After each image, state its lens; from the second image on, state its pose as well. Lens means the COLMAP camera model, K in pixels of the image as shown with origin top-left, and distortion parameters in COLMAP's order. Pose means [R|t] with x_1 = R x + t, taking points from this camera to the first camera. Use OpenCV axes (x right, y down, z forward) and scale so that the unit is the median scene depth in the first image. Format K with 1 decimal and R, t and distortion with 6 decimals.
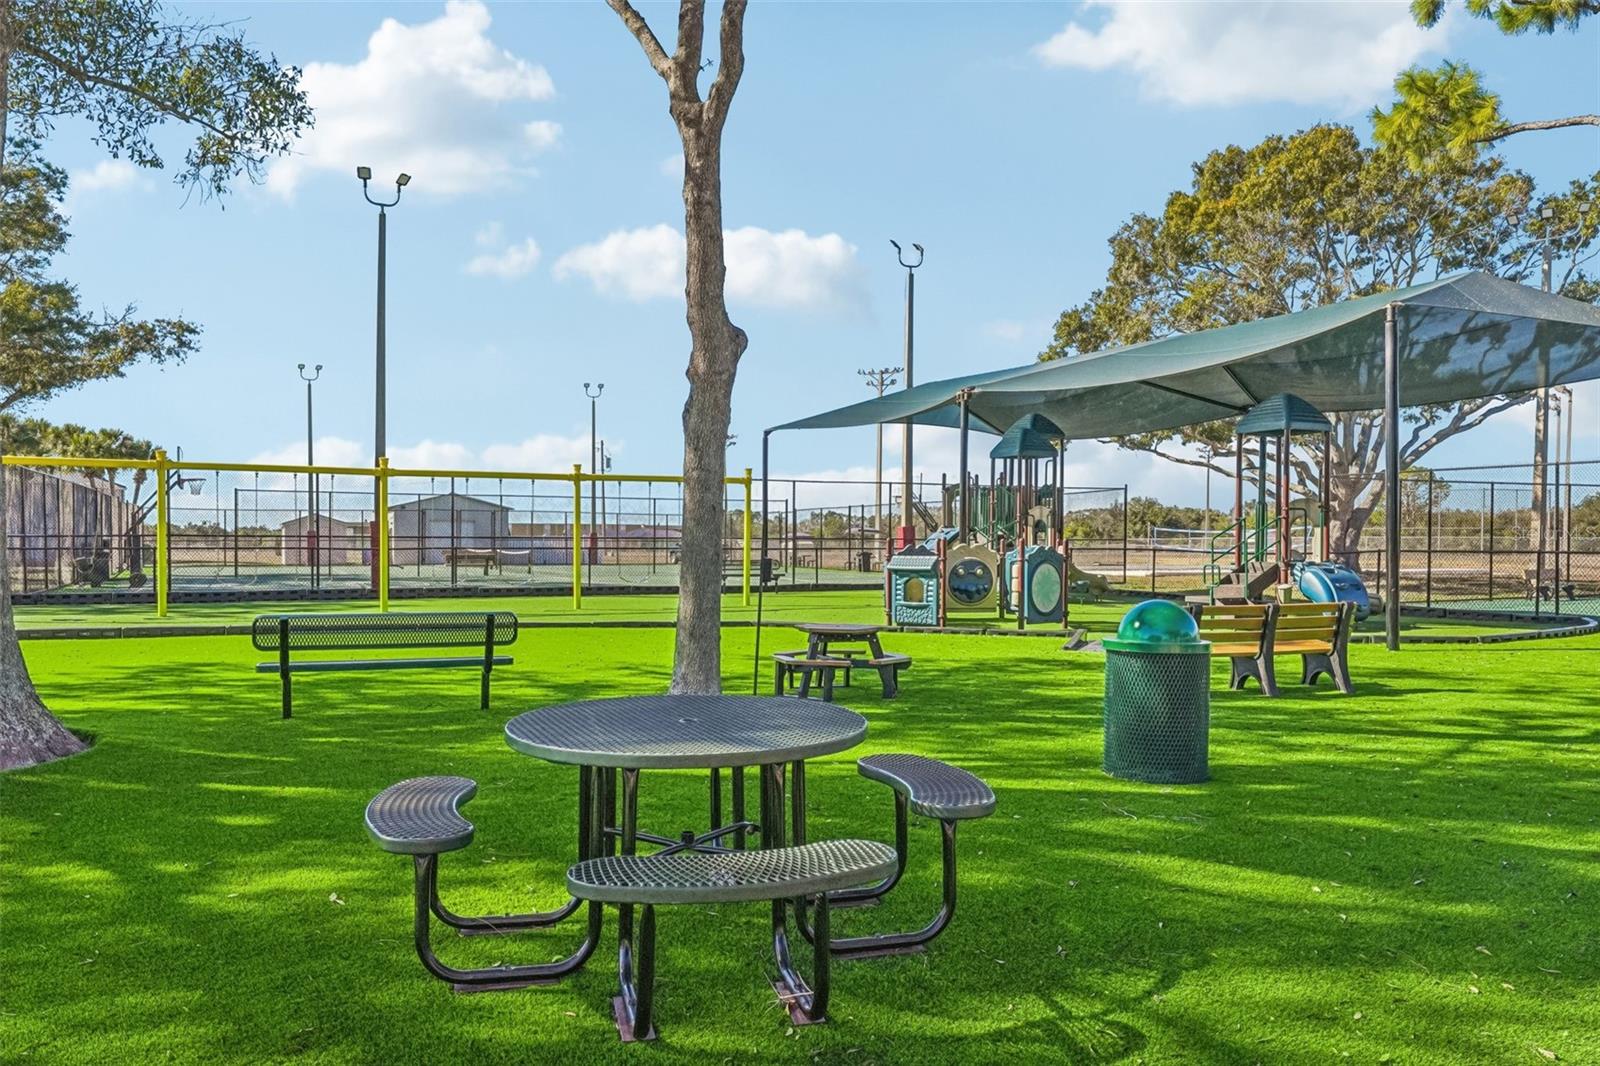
lens RADIAL K [[1103.5, 0, 800.1], [0, 1103.5, 475.8], [0, 0, 1]] dist [-0.005932, 0.000444]
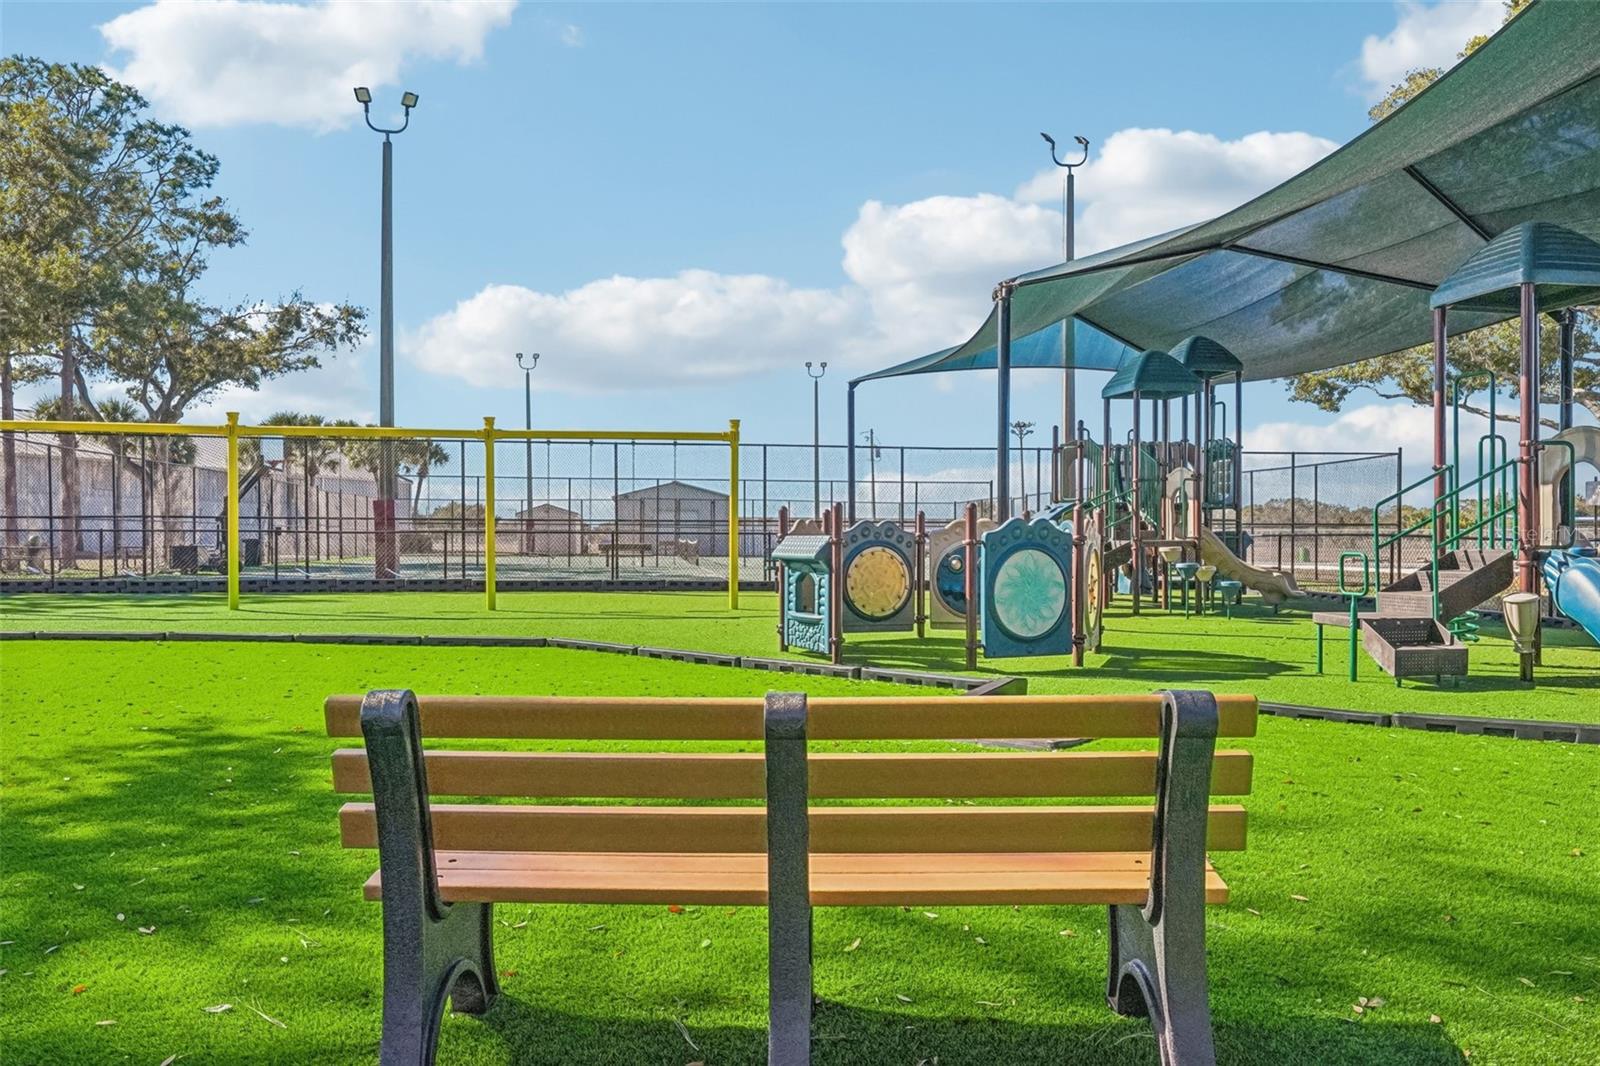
lens RADIAL K [[1103.5, 0, 800.1], [0, 1103.5, 475.8], [0, 0, 1]] dist [-0.005932, 0.000444]
pose [[0.958880, -0.014352, -0.283449, 0.164163], [0.015917, 0.999868, 0.003221, 0.023415], [0.283366, -0.007600, 0.958982, 0.262603]]
